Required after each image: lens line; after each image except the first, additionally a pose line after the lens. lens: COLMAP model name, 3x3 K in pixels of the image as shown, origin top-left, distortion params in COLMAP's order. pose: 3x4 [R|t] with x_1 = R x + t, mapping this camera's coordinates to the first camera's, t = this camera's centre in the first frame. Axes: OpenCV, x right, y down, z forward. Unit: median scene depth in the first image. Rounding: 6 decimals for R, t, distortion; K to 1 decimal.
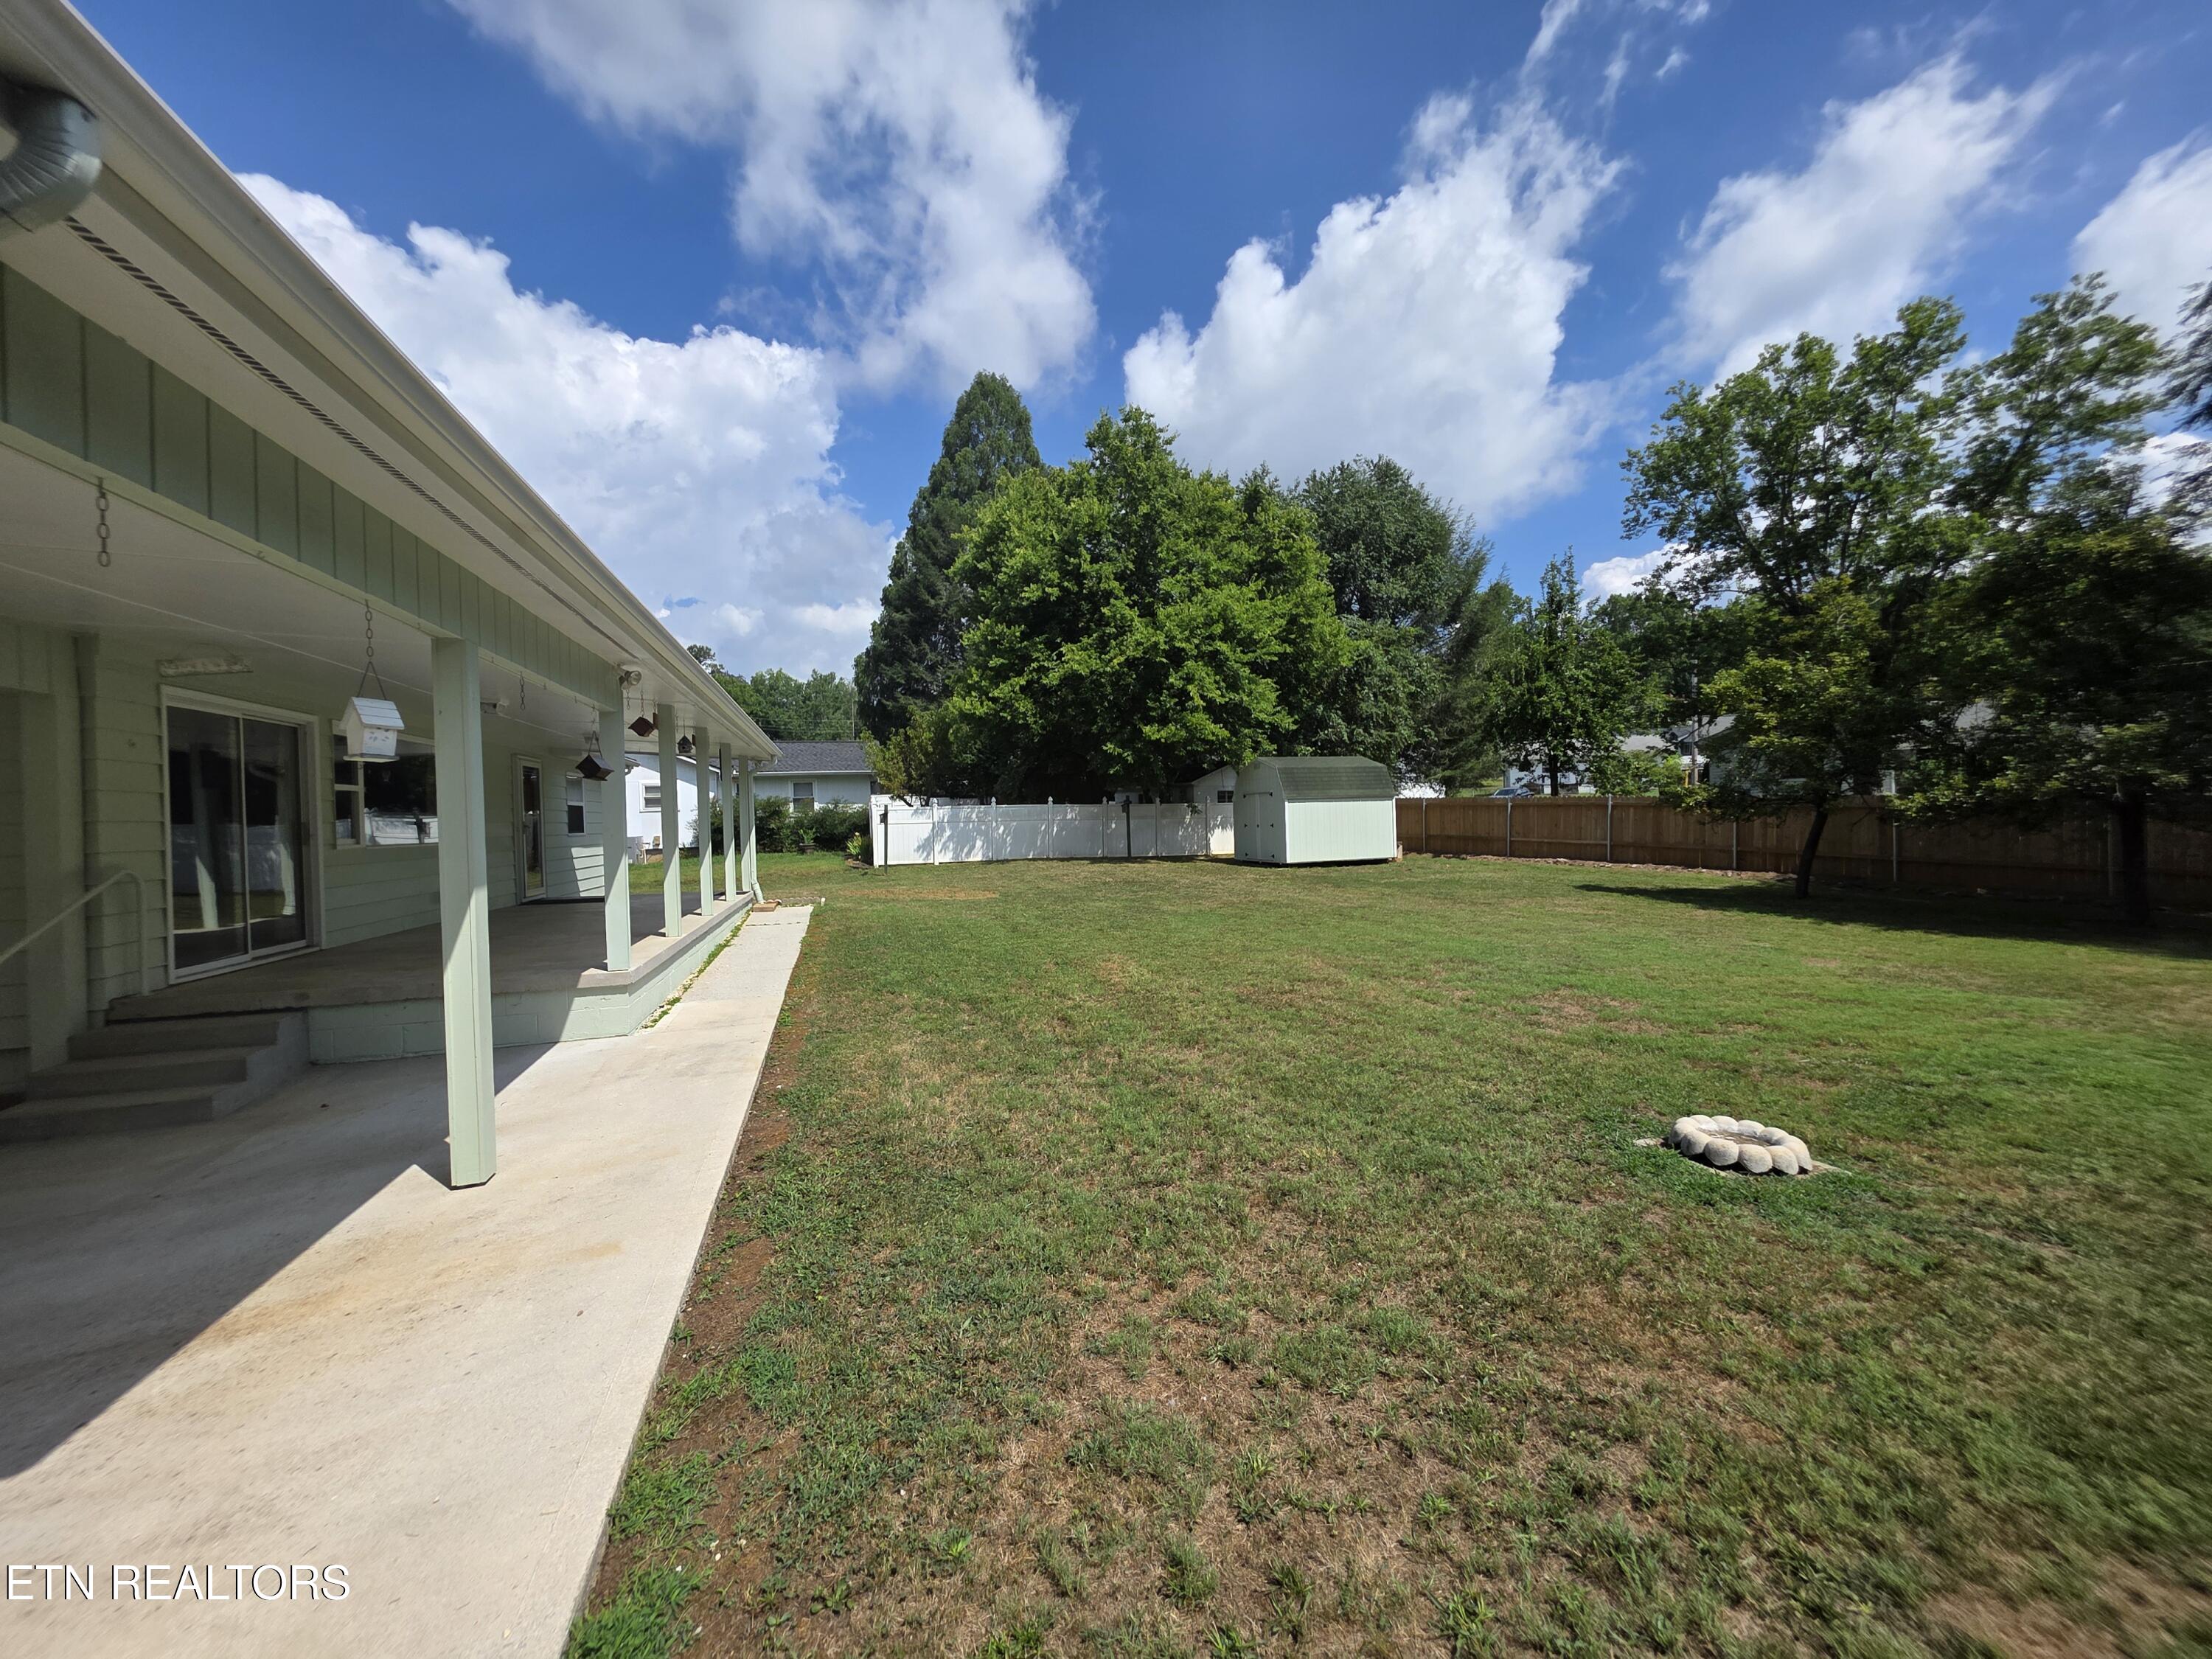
lens RADIAL K [[886.8, 0, 1108.8], [0, 886.8, 814.5], [0, 0, 1]] dist [-0.000492, -0.000081]
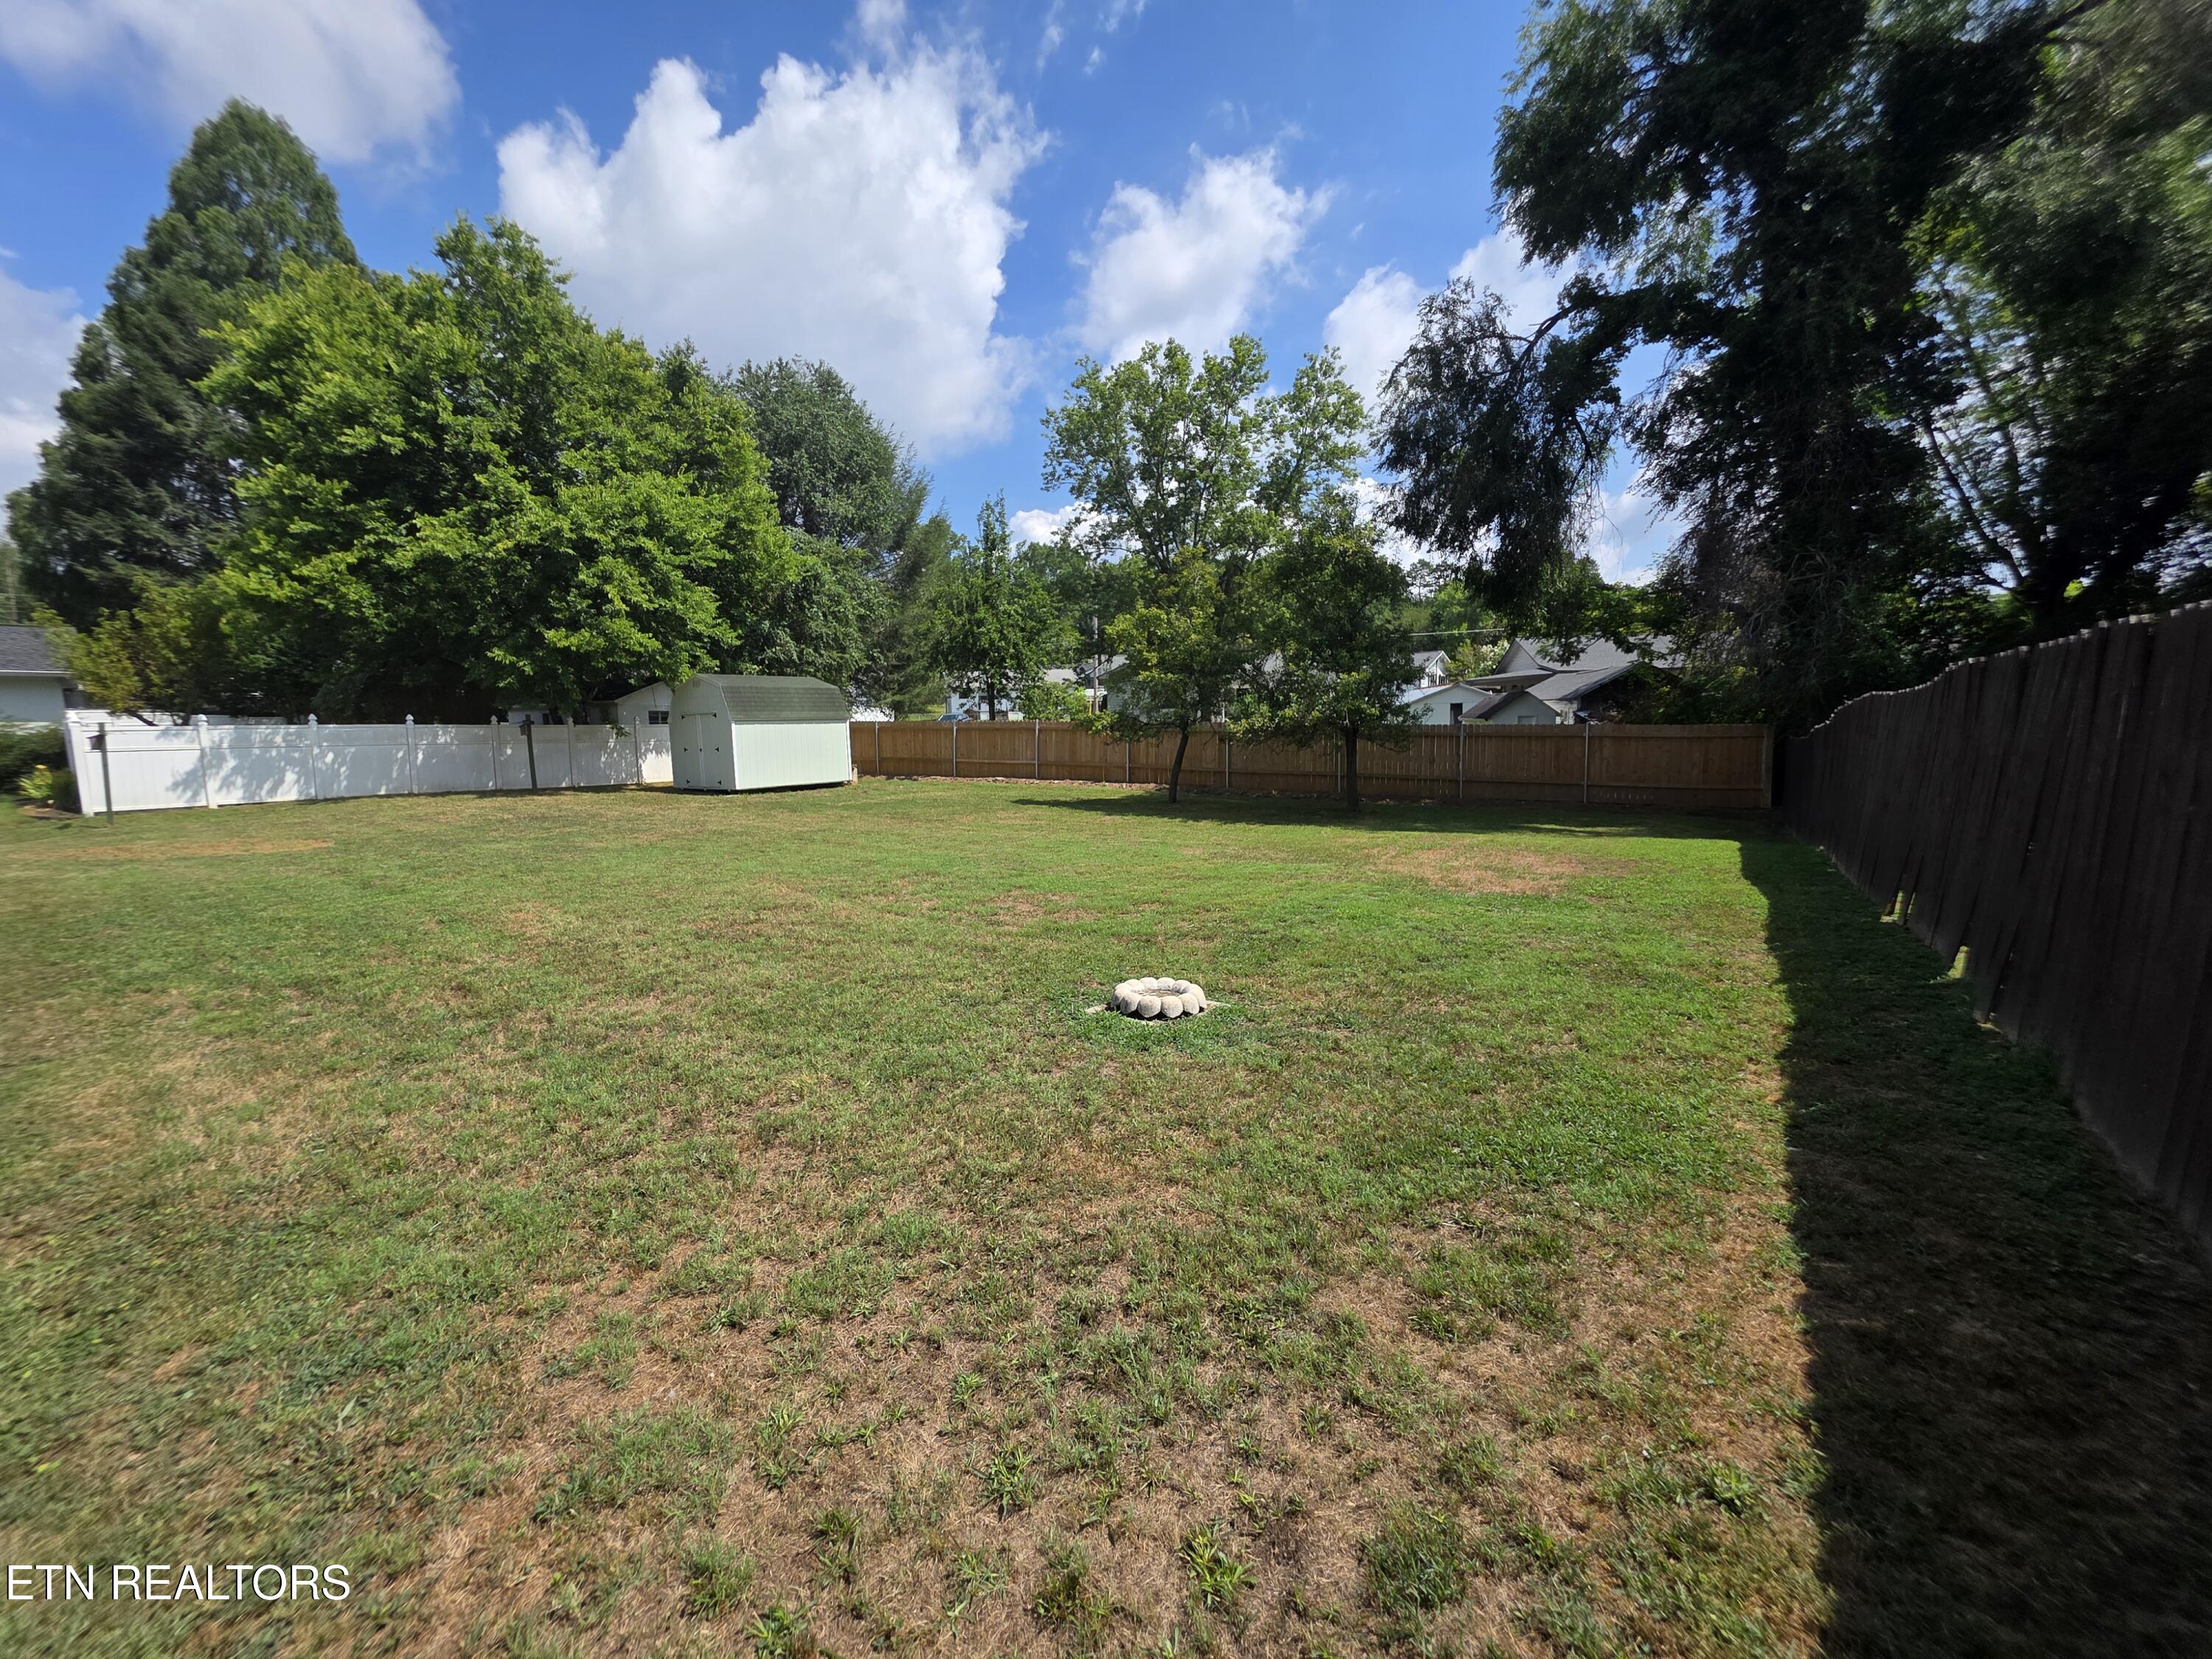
lens RADIAL K [[887.2, 0, 1110.3], [0, 887.2, 817.9], [0, 0, 1]] dist [-0.001368, -0.000334]
pose [[0.823528, -0.051210, 0.564960, -0.003401], [0.001608, 0.996124, 0.087949, 0.003014], [-0.567274, -0.071520, 0.820418, 0.009091]]
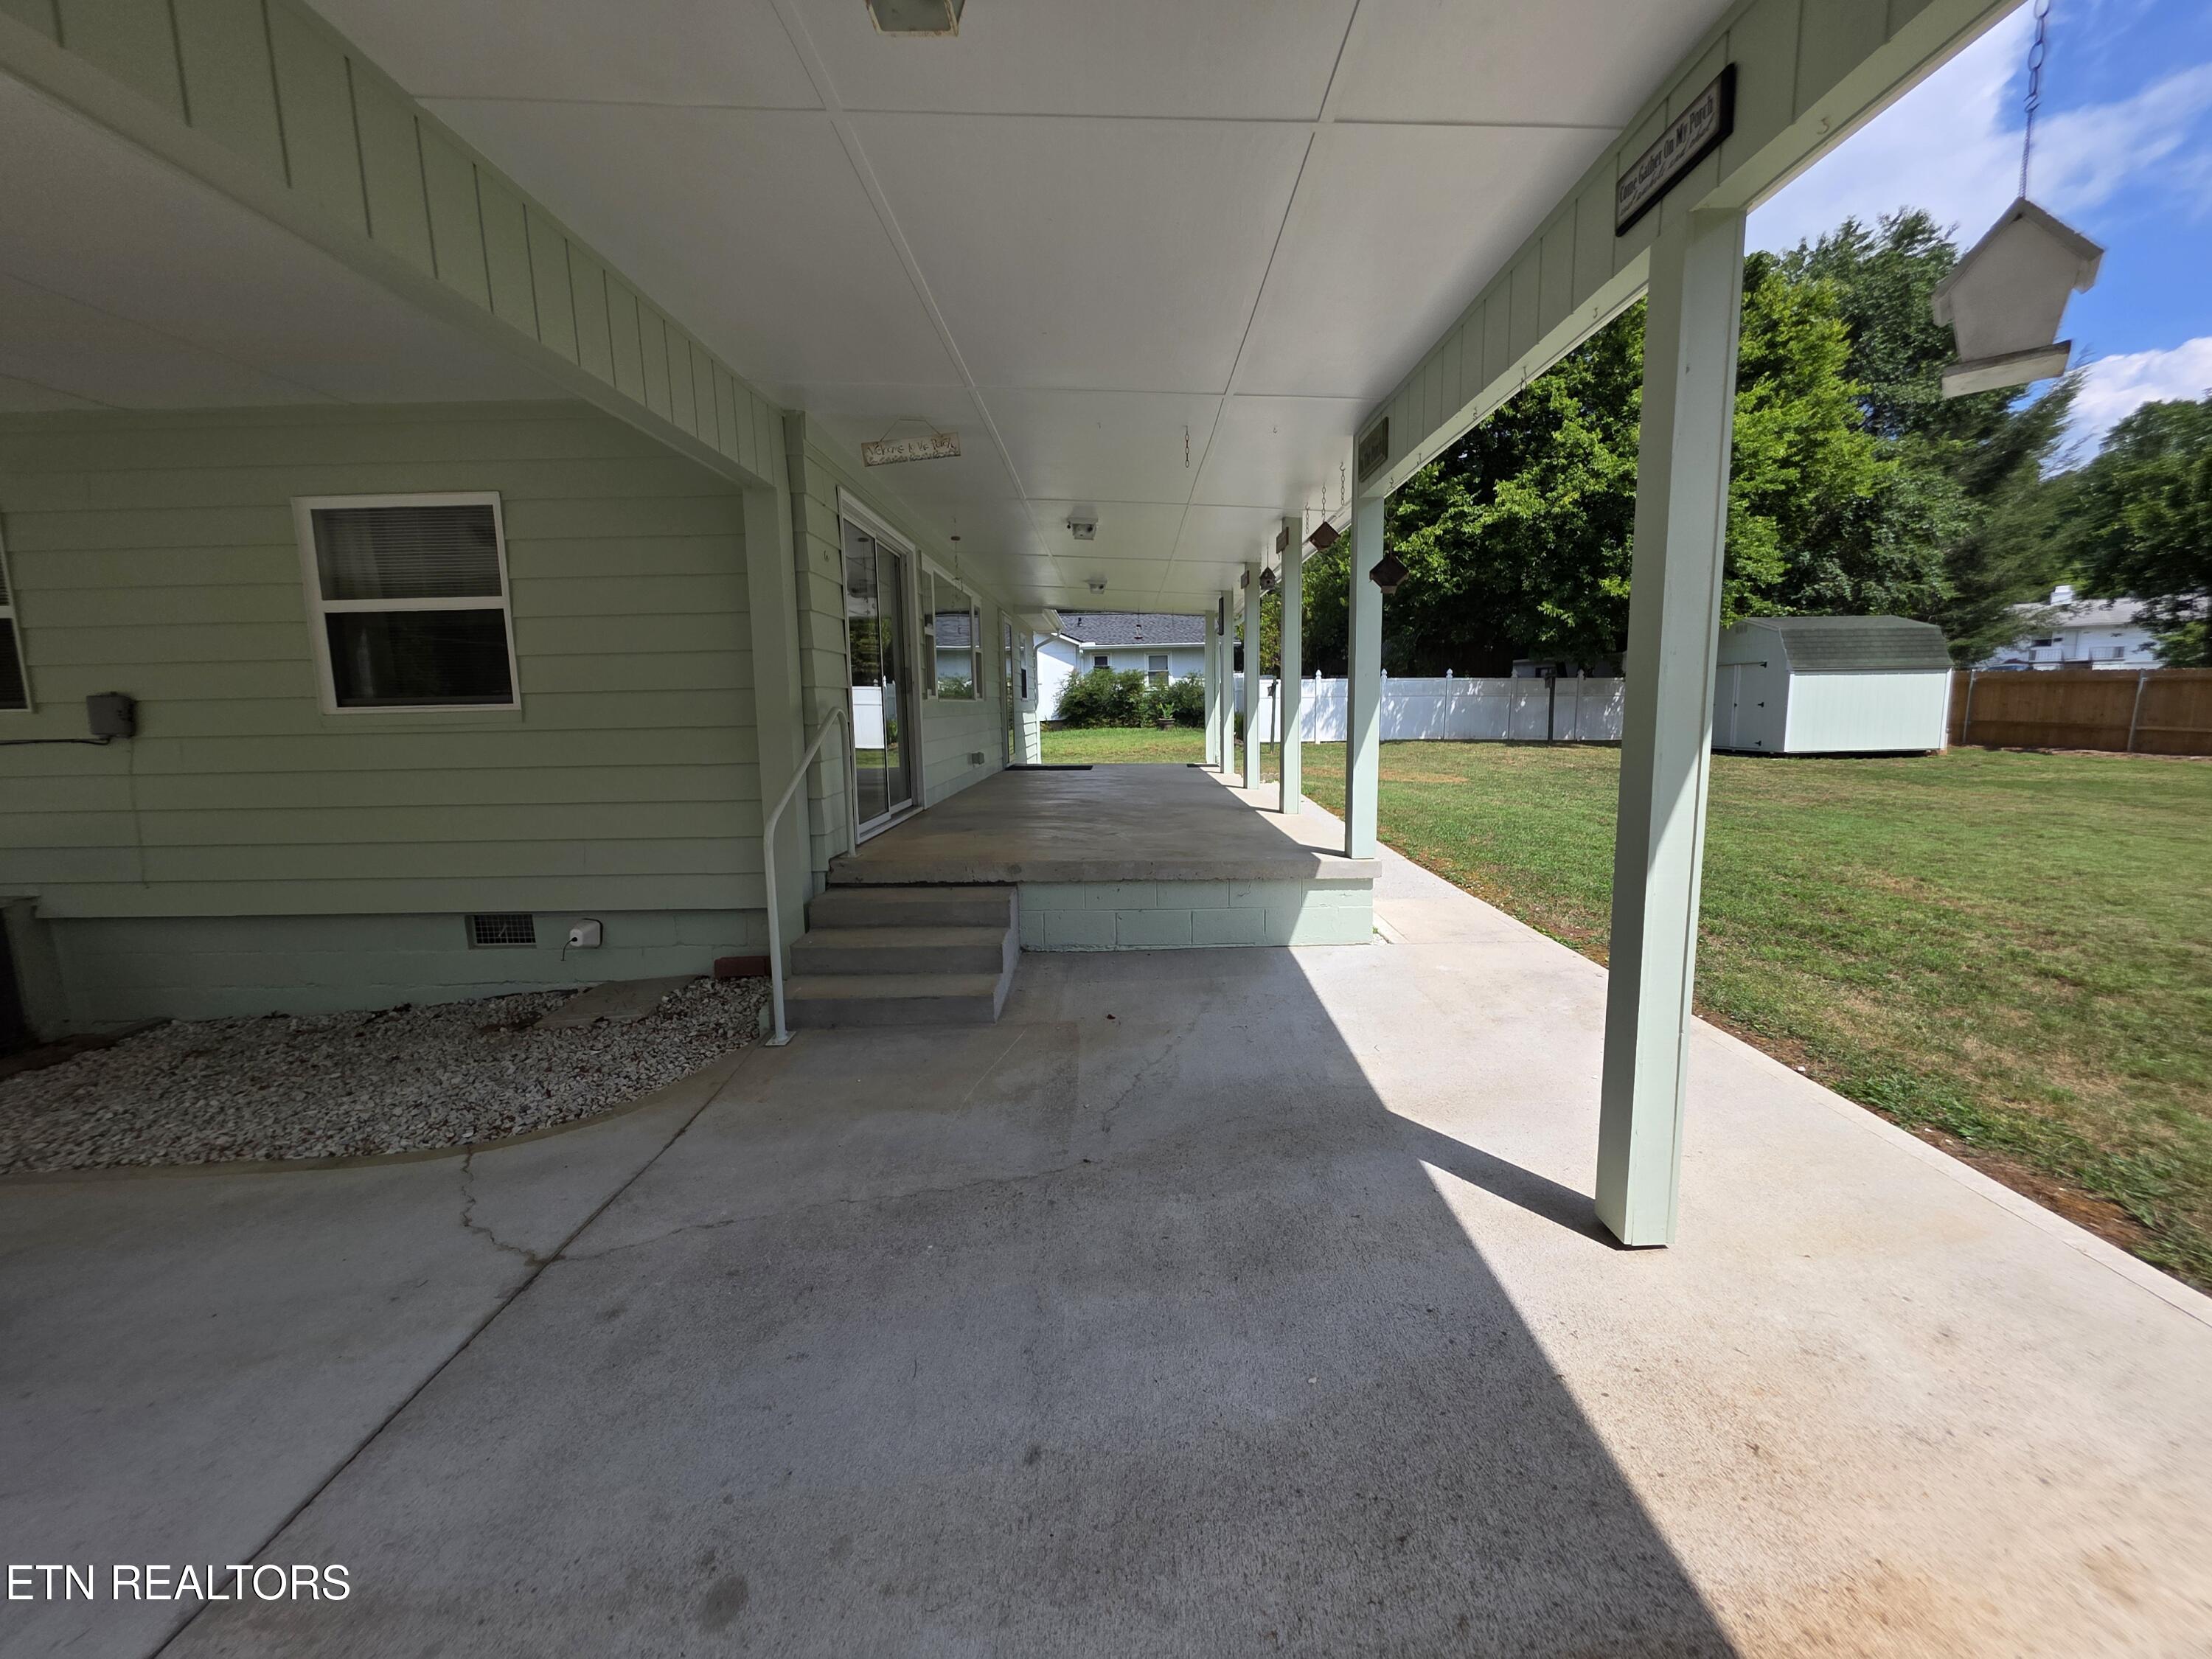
lens RADIAL K [[889.4, 0, 1114.1], [0, 889.4, 822.5], [0, 0, 1]] dist [-0.000268, -0.000160]
pose [[0.955424, 0.051465, -0.290717, -0.132452], [-0.010294, 0.989898, 0.141411, 0.010338], [0.295058, -0.132115, 0.946302, 0.057866]]
